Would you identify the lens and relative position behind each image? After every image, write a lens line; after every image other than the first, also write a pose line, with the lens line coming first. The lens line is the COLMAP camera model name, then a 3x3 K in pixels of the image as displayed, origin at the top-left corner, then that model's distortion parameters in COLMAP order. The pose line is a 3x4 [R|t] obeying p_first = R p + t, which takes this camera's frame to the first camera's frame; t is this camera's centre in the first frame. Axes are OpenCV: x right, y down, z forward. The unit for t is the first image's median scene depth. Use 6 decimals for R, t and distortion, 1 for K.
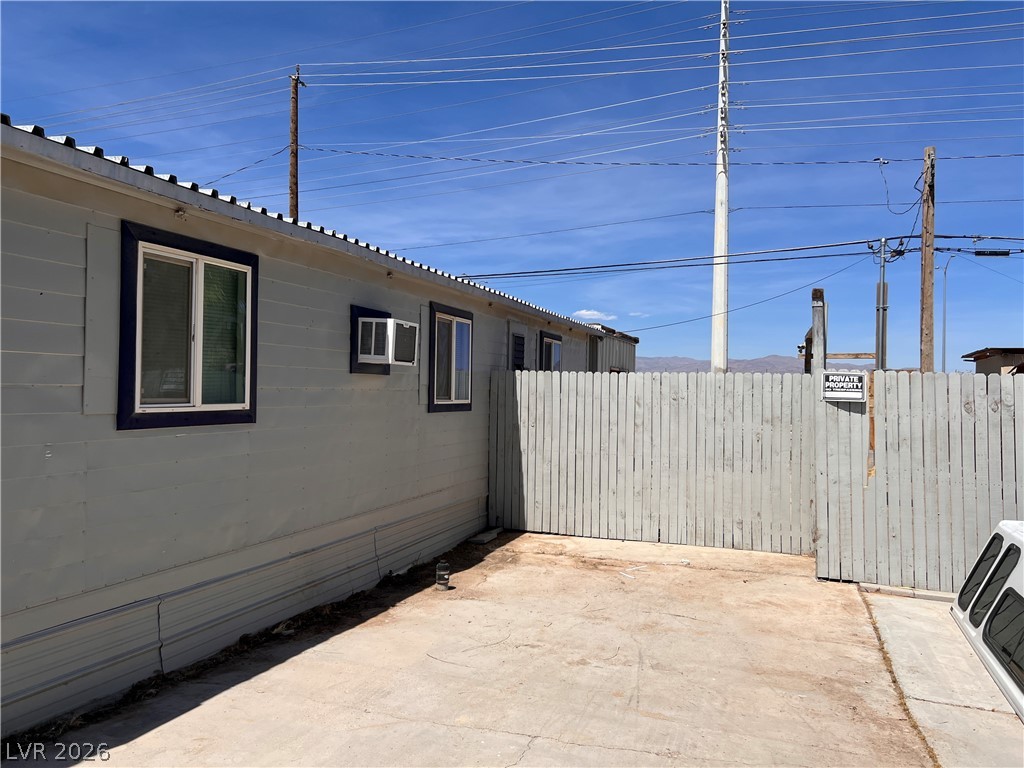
lens RADIAL K [[772.5, 0, 511.8], [0, 772.5, 376.5], [0, 0, 1]] dist [0.061954, -0.069921]
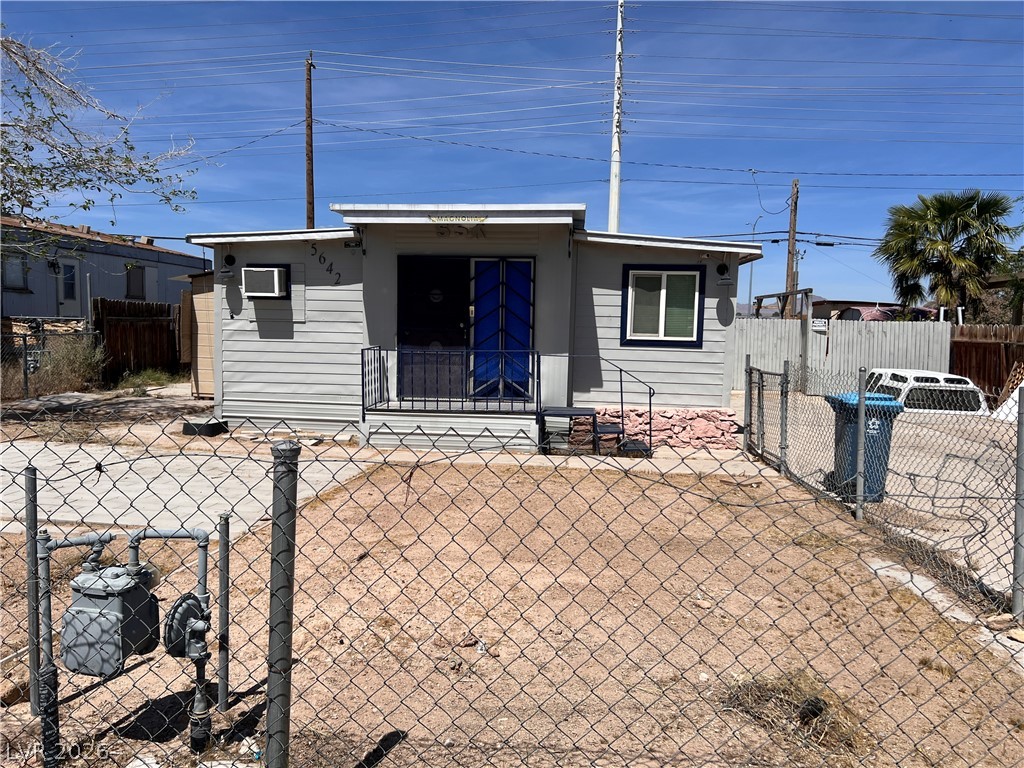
lens RADIAL K [[772.5, 0, 511.9], [0, 772.5, 388.5], [0, 0, 1]] dist [0.061954, -0.069921]
pose [[0.968223, -0.022076, 0.249111, -0.505895], [-0.005872, 0.993815, 0.110895, -0.025116], [-0.250019, -0.108834, 0.962105, -0.538853]]
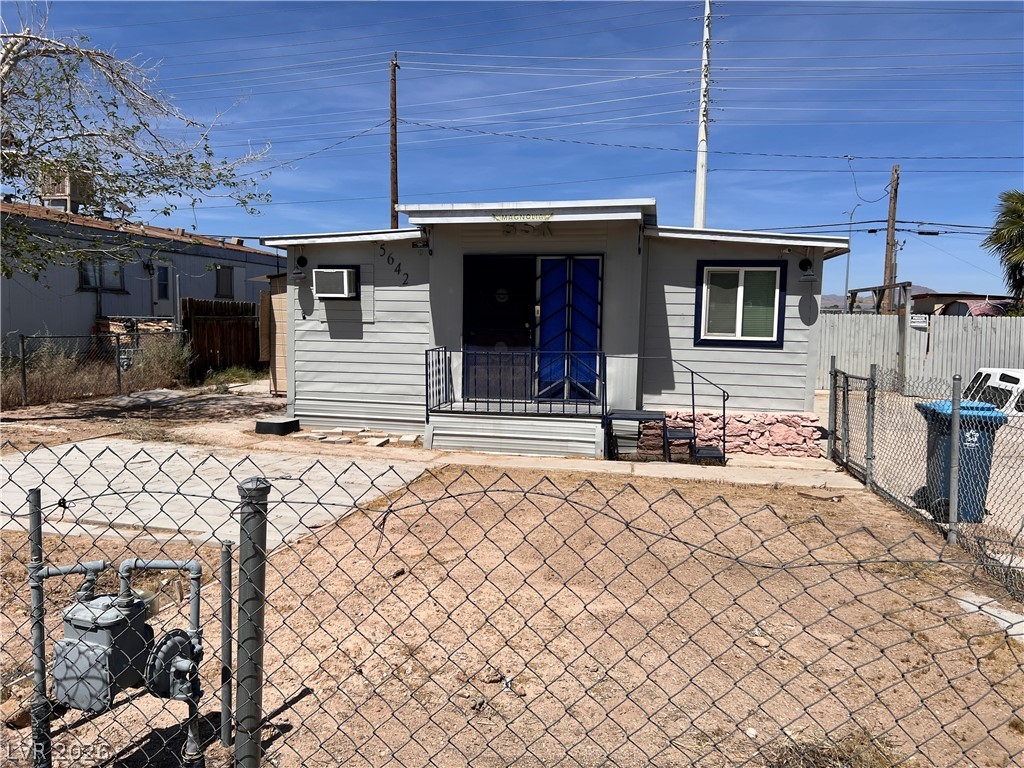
lens RADIAL K [[772.5, 0, 507.1], [0, 772.5, 383.0], [0, 0, 1]] dist [0.061954, -0.069921]
pose [[0.990438, -0.016373, 0.136982, -0.490671], [0.000960, 0.993726, 0.111836, -0.028866], [-0.137953, -0.110635, 0.984240, -0.527876]]
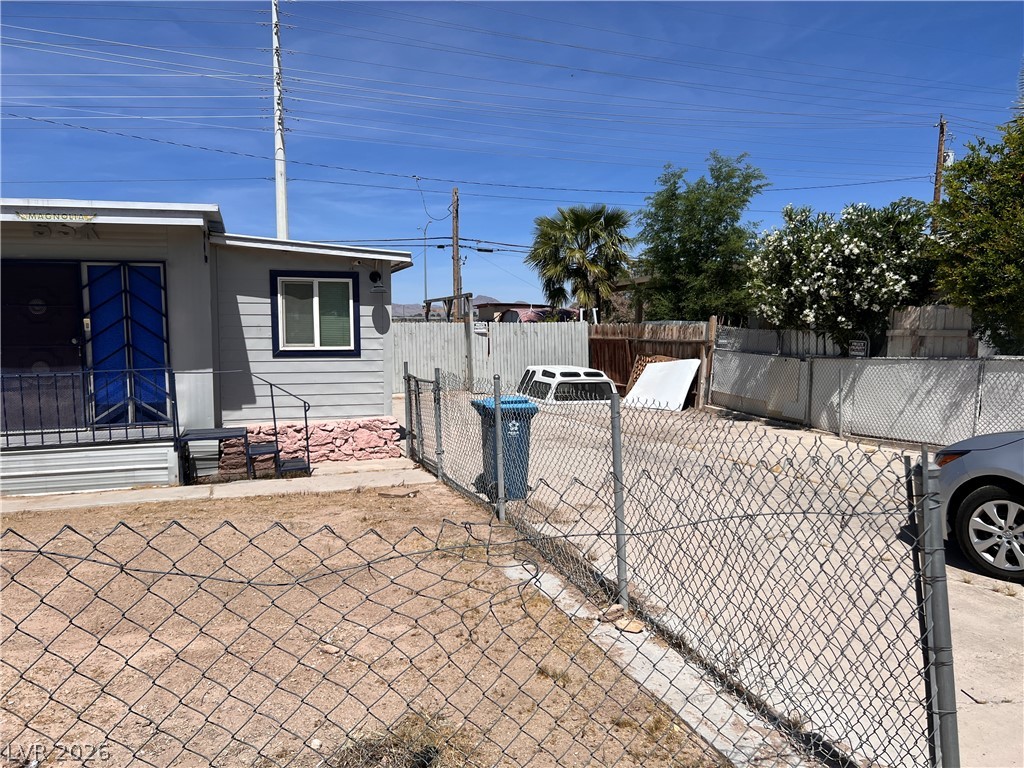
lens RADIAL K [[772.5, 0, 512.1], [0, 772.5, 387.1], [0, 0, 1]] dist [0.061954, -0.069921]
pose [[0.793275, -0.073683, 0.604389, -0.479778], [0.010365, 0.994141, 0.107595, -0.029311], [-0.608776, -0.079088, 0.789390, -0.530163]]
